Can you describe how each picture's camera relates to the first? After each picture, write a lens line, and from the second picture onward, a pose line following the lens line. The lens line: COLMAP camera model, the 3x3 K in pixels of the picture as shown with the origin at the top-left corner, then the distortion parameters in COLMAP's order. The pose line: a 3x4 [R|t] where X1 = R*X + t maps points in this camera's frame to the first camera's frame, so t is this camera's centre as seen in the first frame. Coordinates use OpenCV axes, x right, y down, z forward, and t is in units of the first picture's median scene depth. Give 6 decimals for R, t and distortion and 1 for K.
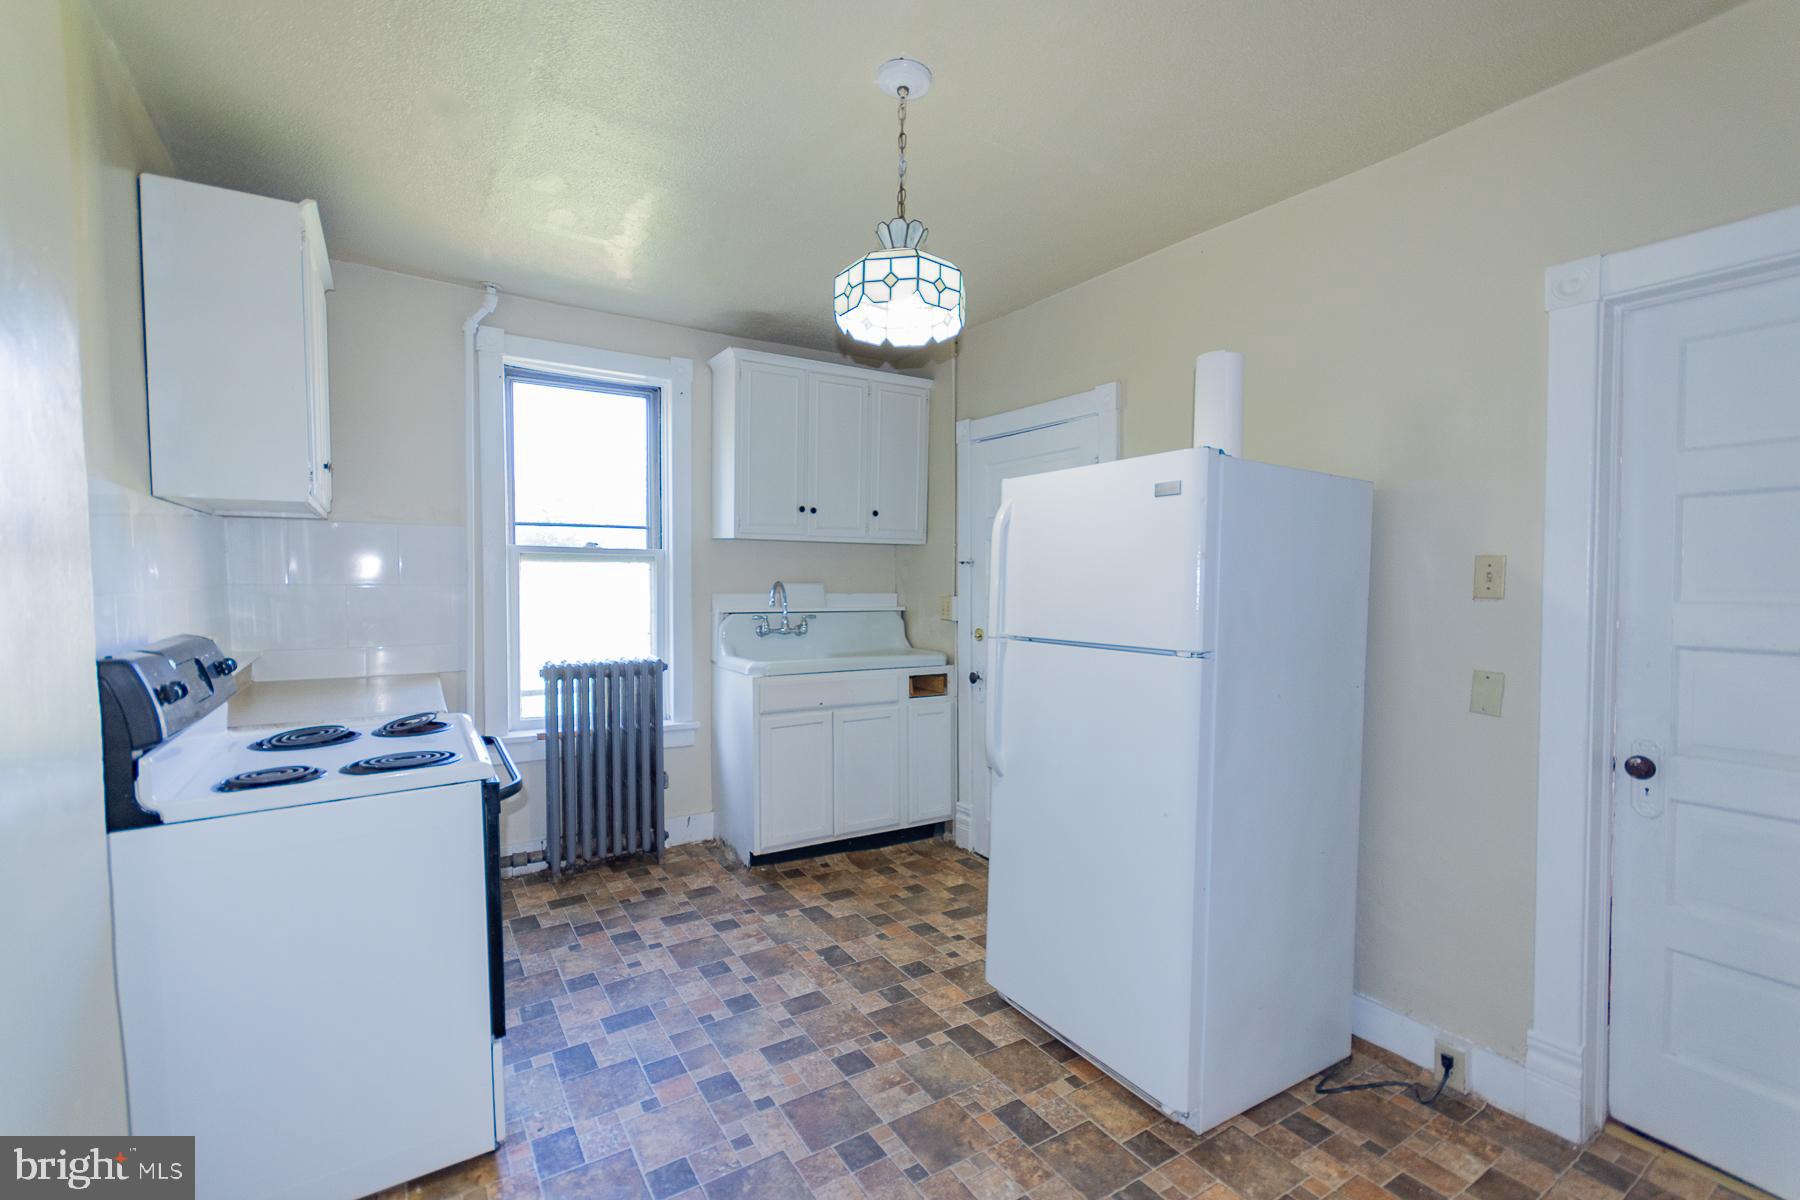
lens RADIAL K [[806.9, 0, 897.5], [0, 806.9, 595.6], [0, 0, 1]] dist [0.003834, -0.000858]
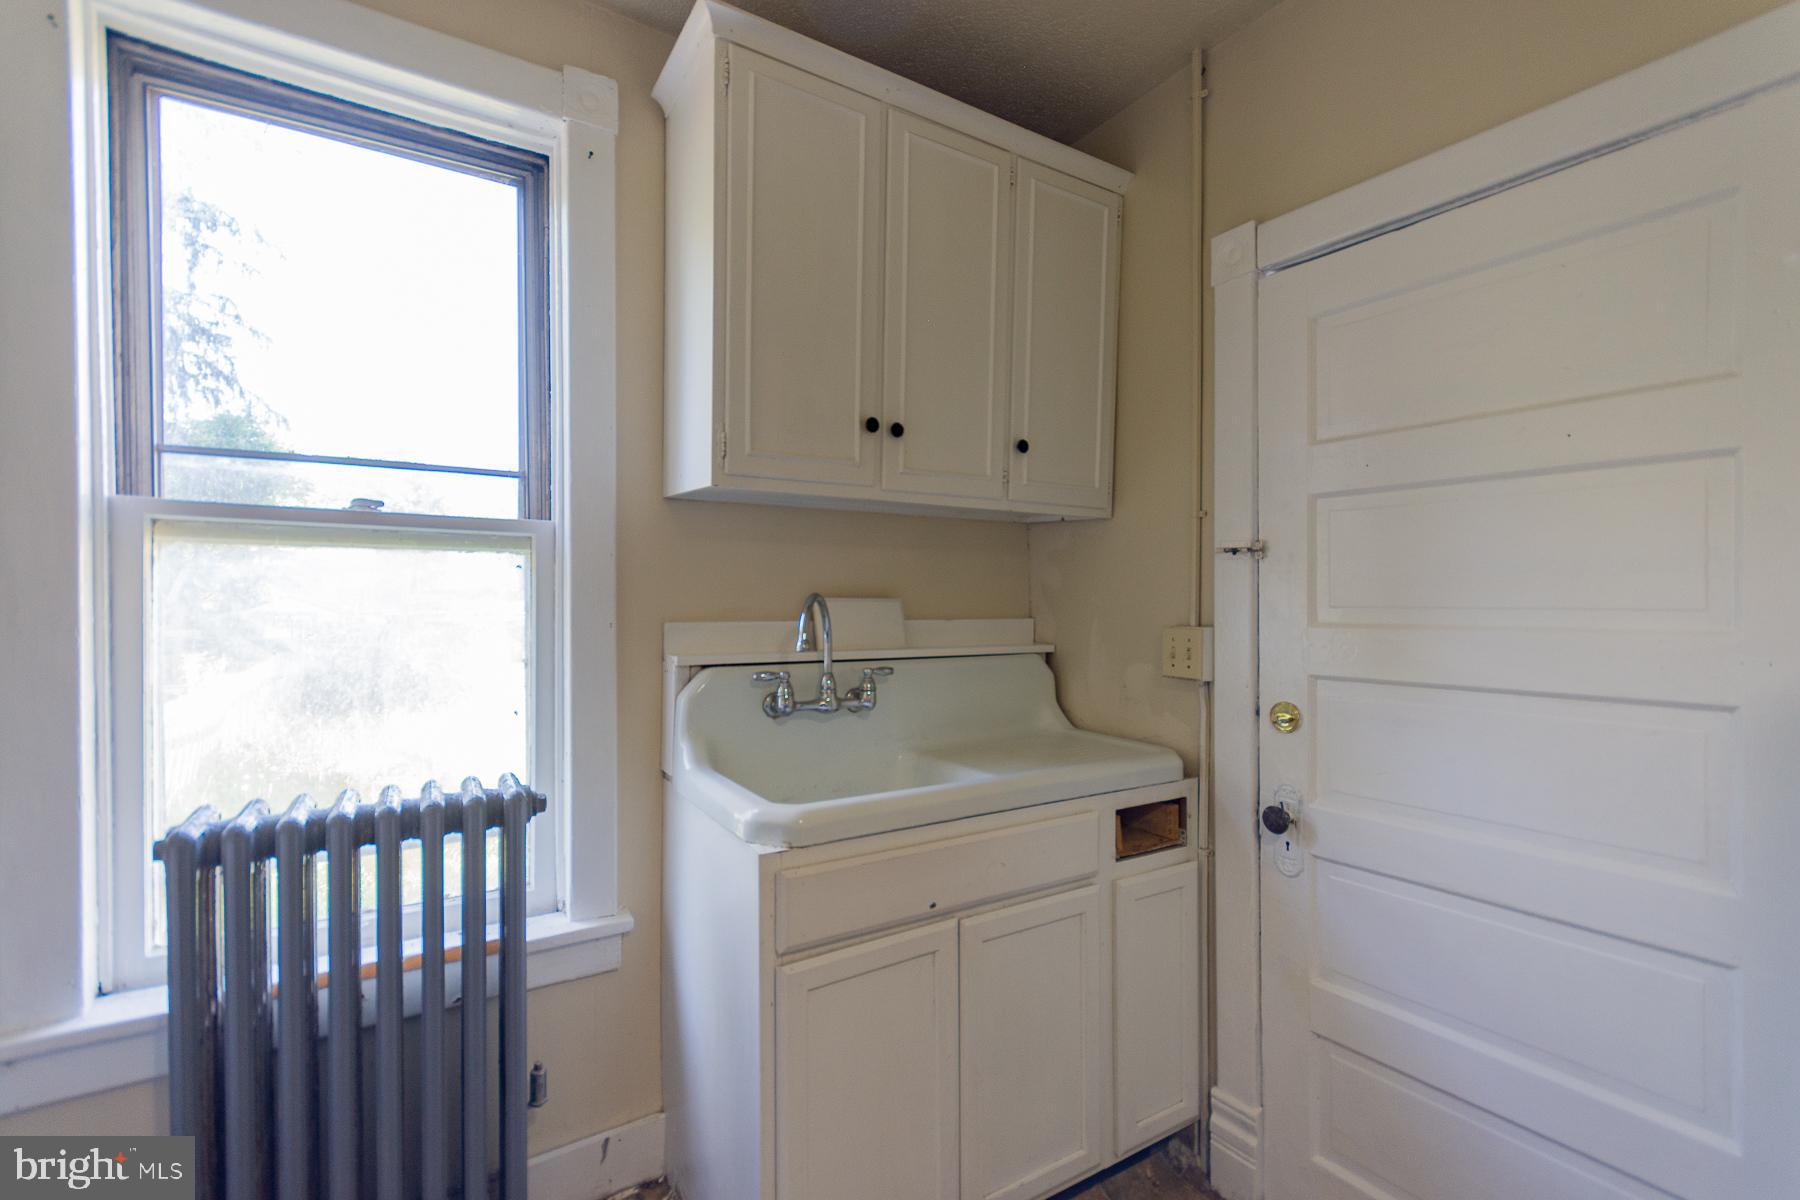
lens RADIAL K [[806.9, 0, 901.3], [0, 806.9, 599.2], [0, 0, 1]] dist [0.003834, -0.000858]
pose [[0.999868, -0.000412, 0.016239, -0.106776], [0.000713, 0.999828, -0.018531, -0.006236], [-0.016228, 0.018540, 0.999696, 0.556506]]
